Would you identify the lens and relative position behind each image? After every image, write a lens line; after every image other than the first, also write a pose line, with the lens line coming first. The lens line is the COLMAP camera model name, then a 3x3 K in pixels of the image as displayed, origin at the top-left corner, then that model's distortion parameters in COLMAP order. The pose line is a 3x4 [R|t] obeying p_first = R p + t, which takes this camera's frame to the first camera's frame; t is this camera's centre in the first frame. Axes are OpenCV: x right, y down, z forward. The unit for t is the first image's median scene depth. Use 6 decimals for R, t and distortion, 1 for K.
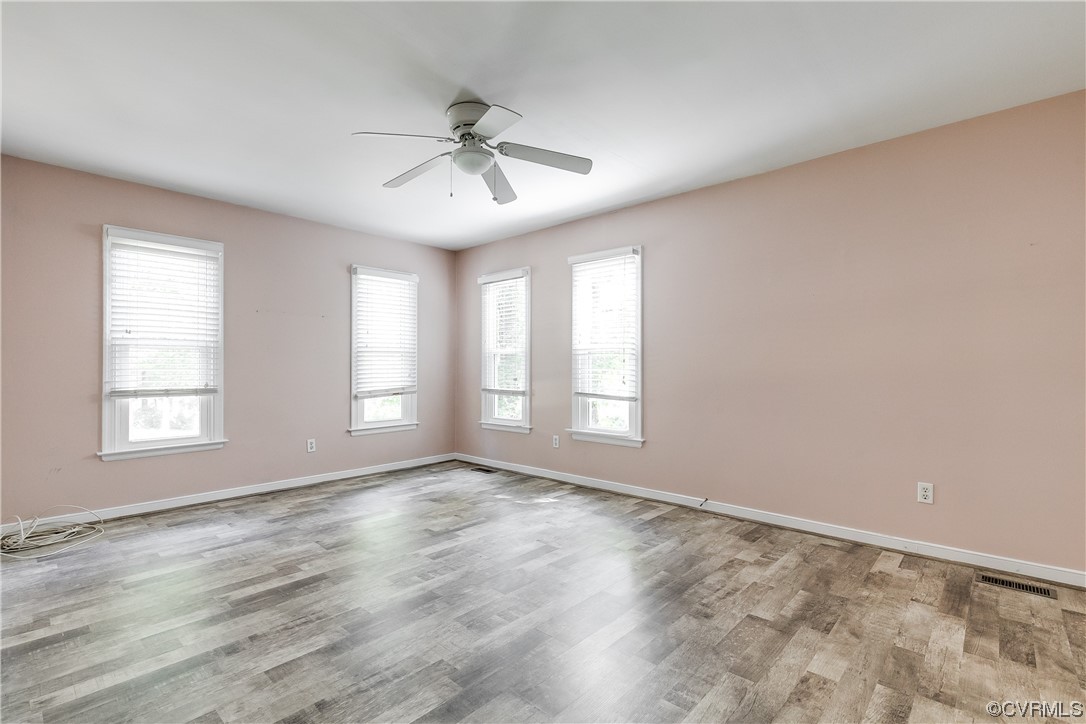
lens RADIAL K [[499.8, 0, 559.2], [0, 499.8, 365.9], [0, 0, 1]] dist [0.009728, -0.001987]
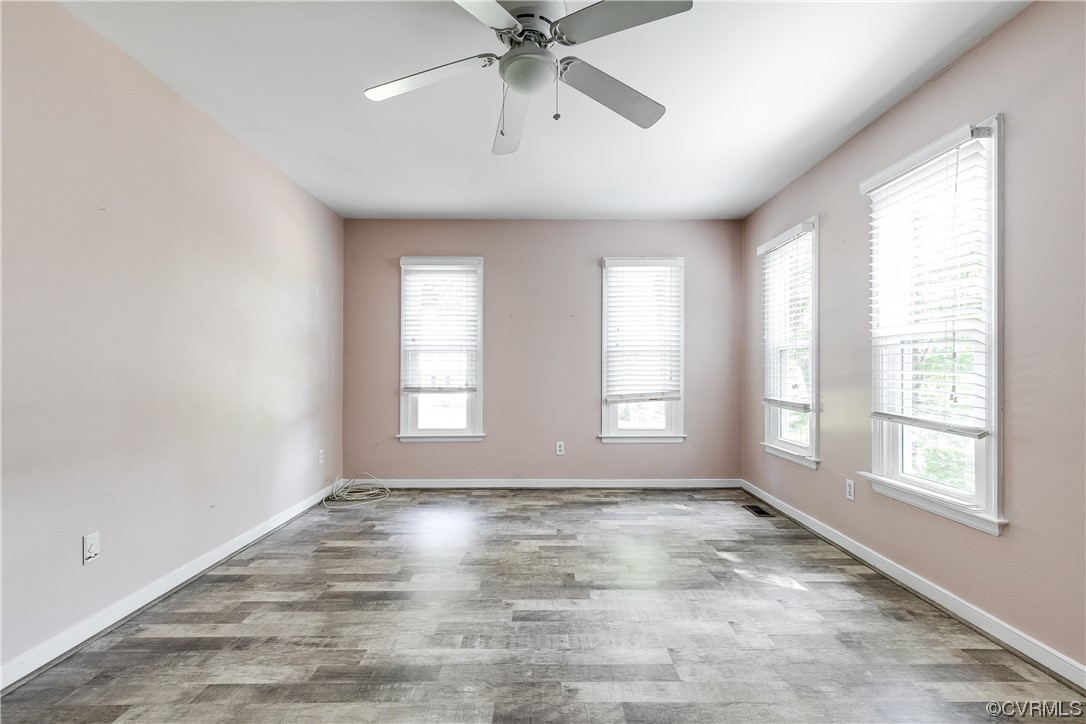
lens RADIAL K [[499.8, 0, 550.1], [0, 499.8, 366.0], [0, 0, 1]] dist [0.009728, -0.001987]
pose [[0.663154, -0.003956, -0.748472, 0.240034], [0.001490, 0.999991, -0.003966, 0.001567], [0.748481, 0.001515, 0.663154, 0.358146]]
